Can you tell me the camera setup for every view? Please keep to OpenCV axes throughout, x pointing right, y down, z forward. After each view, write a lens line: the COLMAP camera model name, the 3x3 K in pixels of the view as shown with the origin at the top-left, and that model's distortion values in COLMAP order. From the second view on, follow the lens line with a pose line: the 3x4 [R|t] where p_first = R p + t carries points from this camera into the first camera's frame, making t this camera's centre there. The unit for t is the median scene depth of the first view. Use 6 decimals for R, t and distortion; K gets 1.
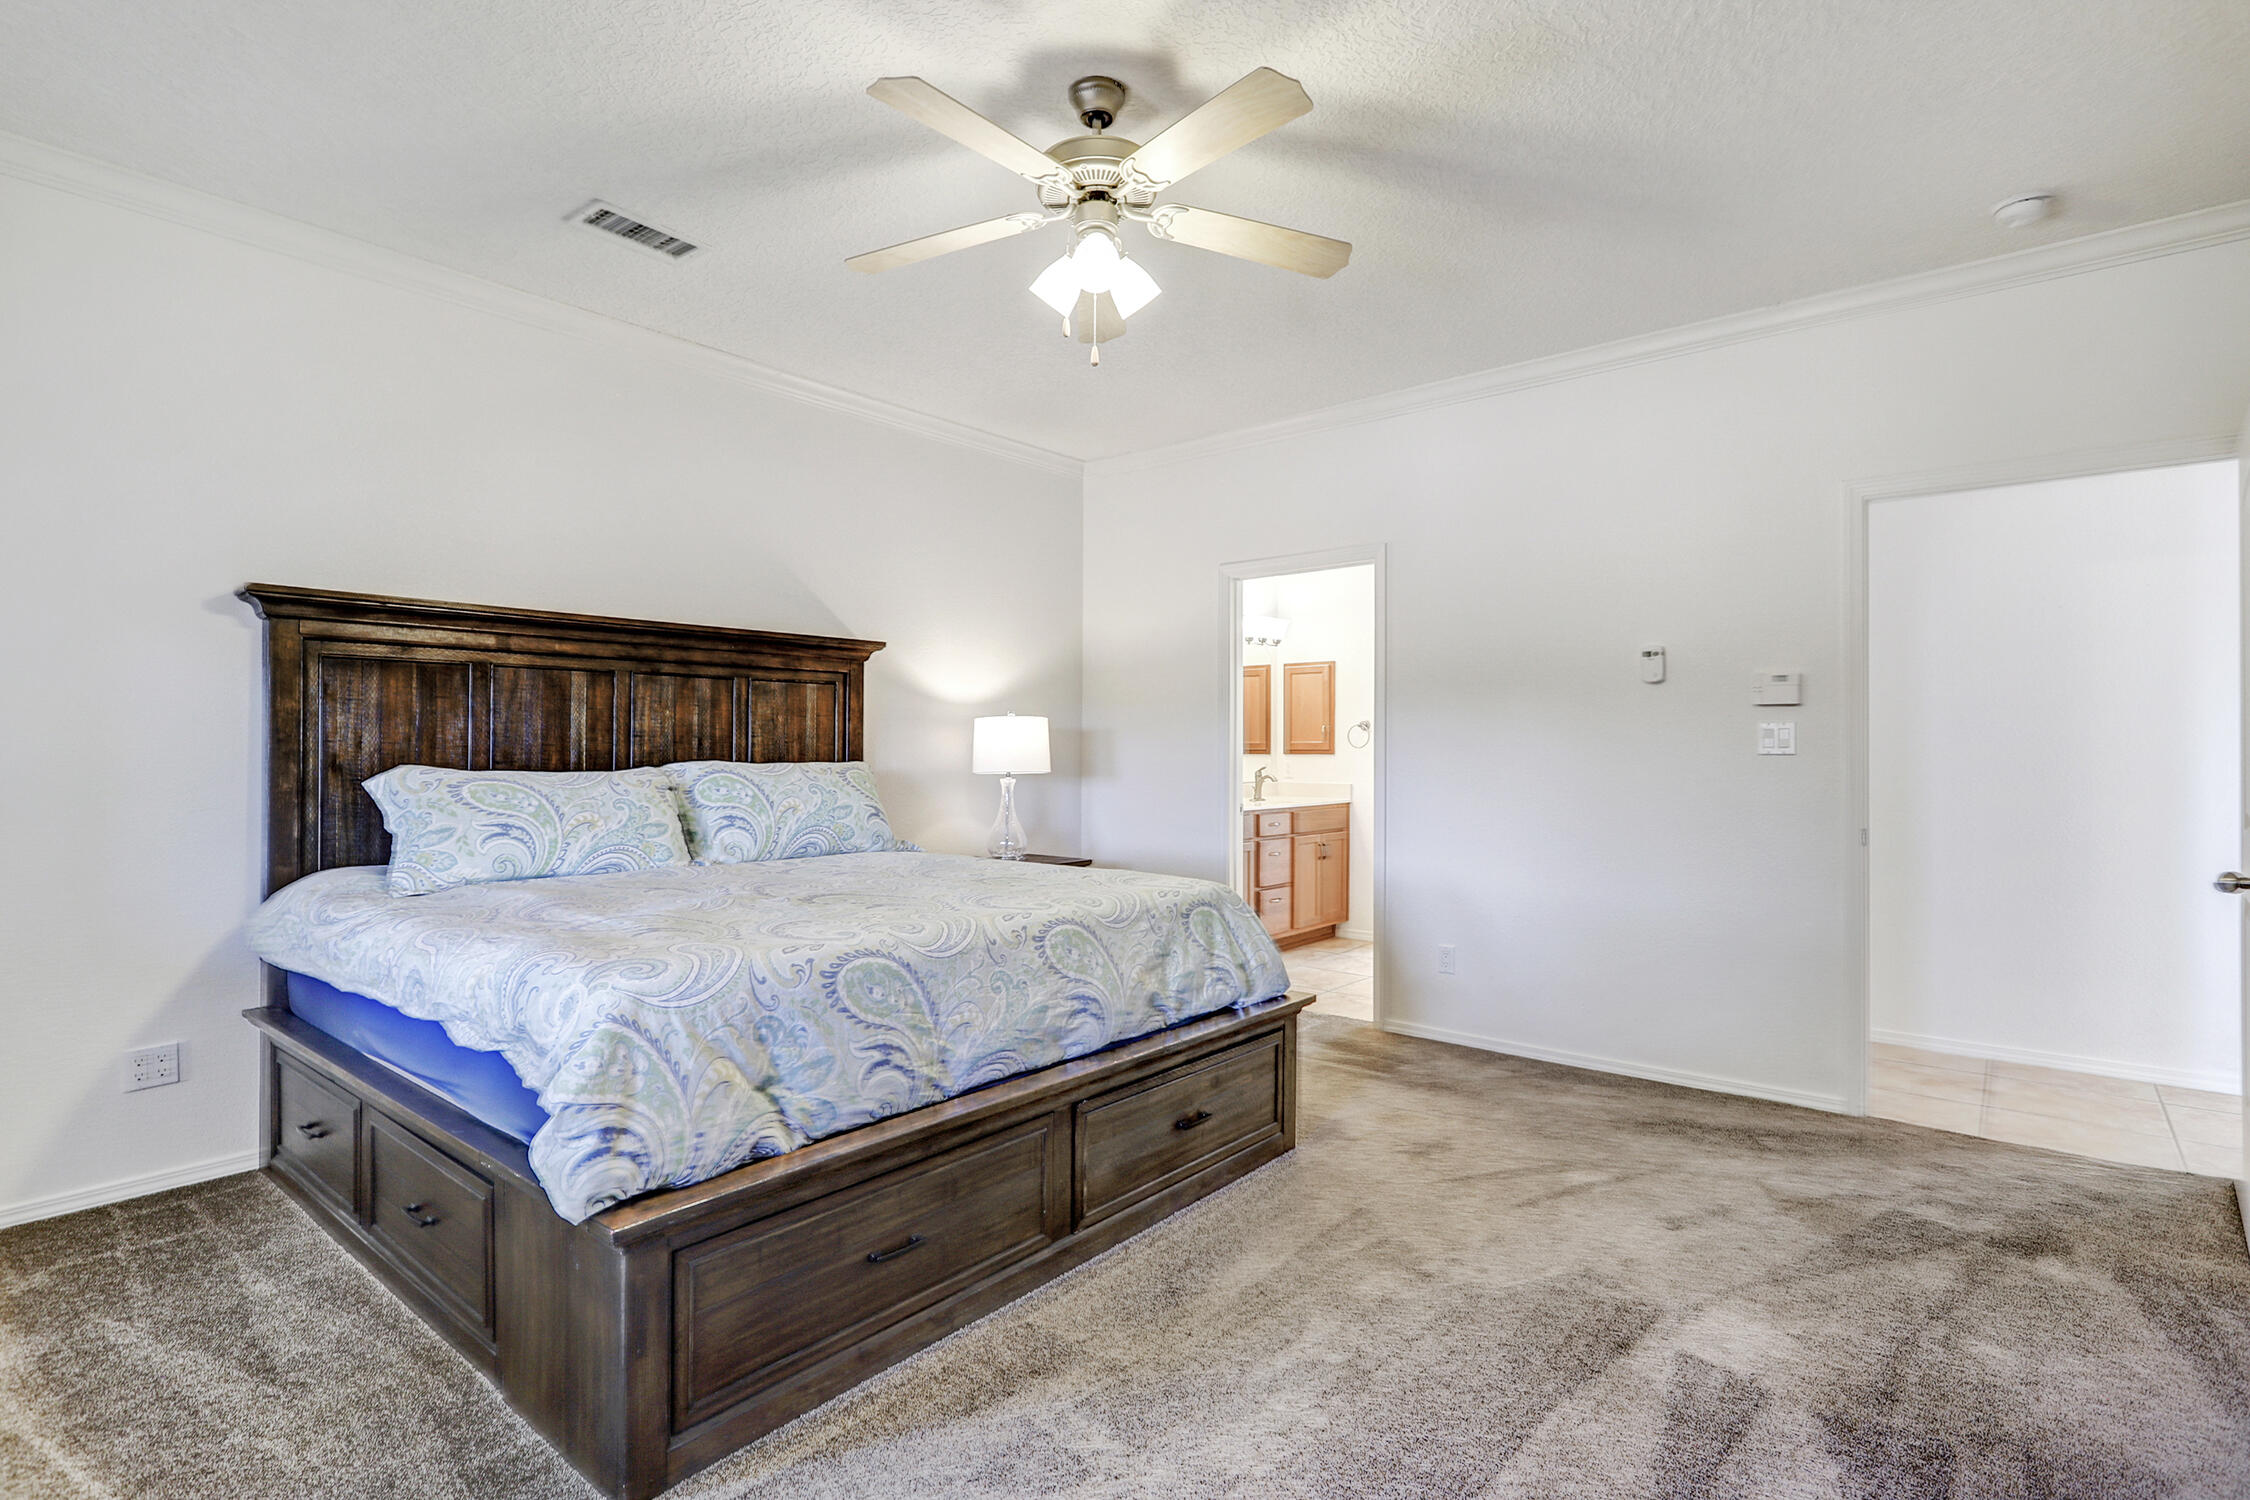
lens RADIAL K [[1076.8, 0, 1128.7], [0, 1076.8, 749.3], [0, 0, 1]] dist [-0.001340, 0.000277]
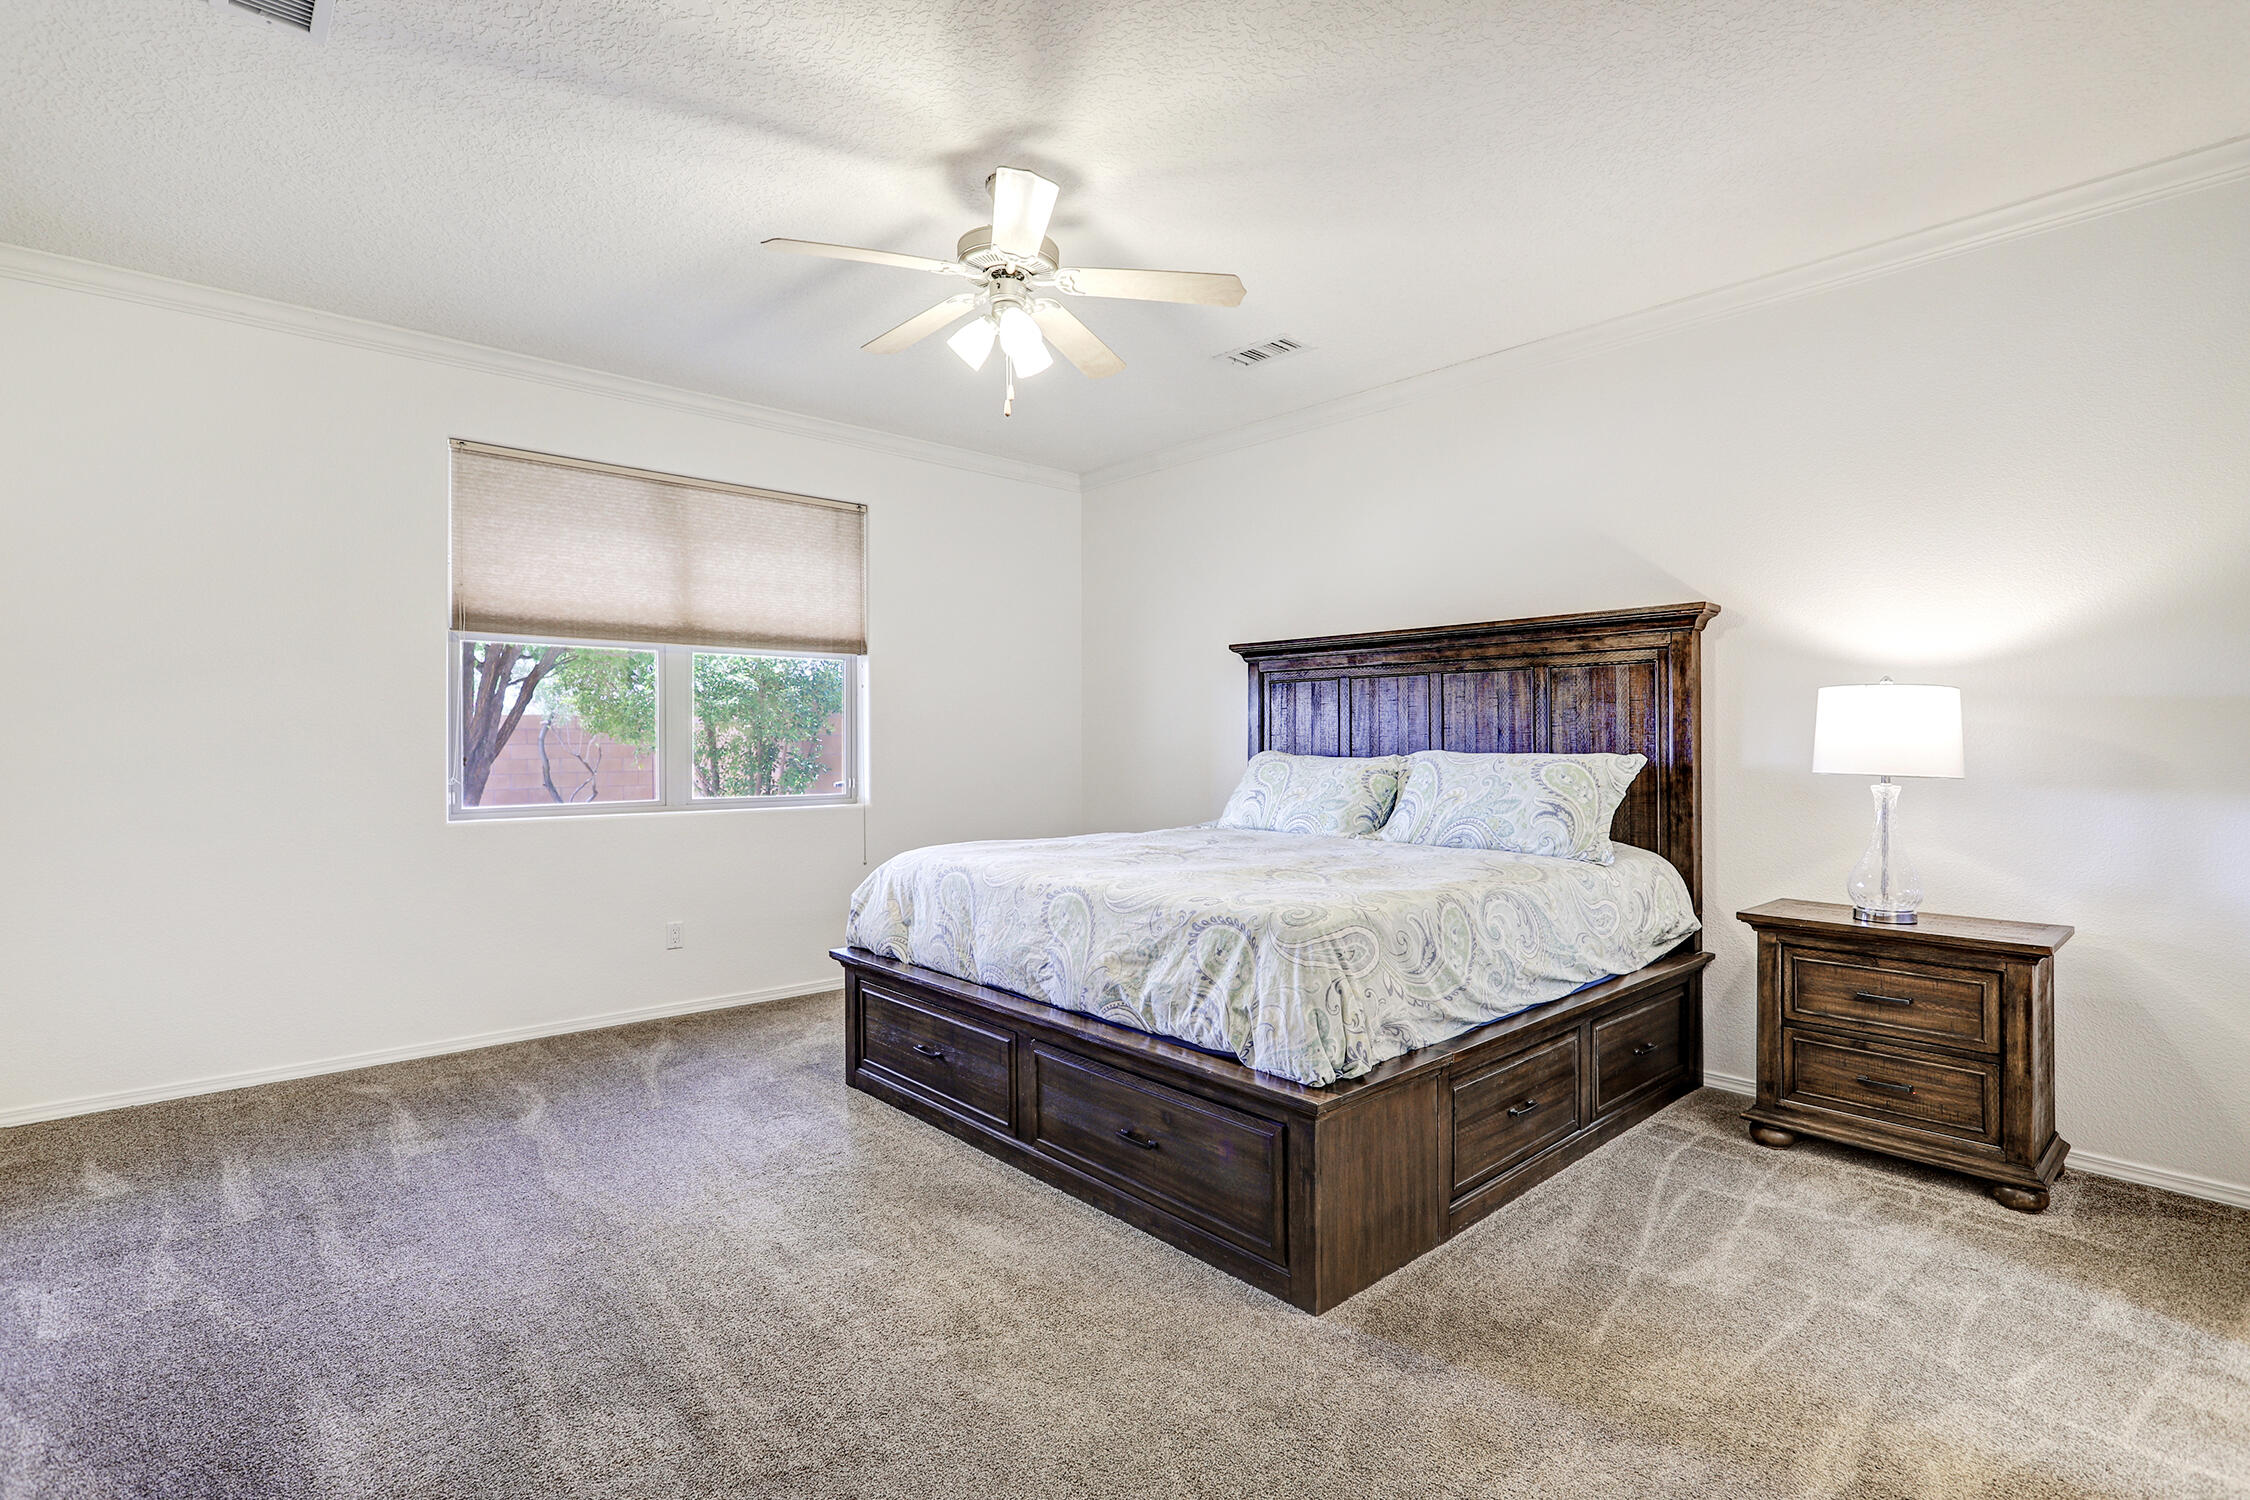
lens RADIAL K [[1076.8, 0, 1127.7], [0, 1076.8, 745.2], [0, 0, 1]] dist [-0.001340, 0.000277]
pose [[-0.136241, 0.001595, -0.990674, 0.706379], [0.001504, 0.999998, 0.001403, 0.003512], [0.990675, -0.001299, -0.136244, 0.807079]]
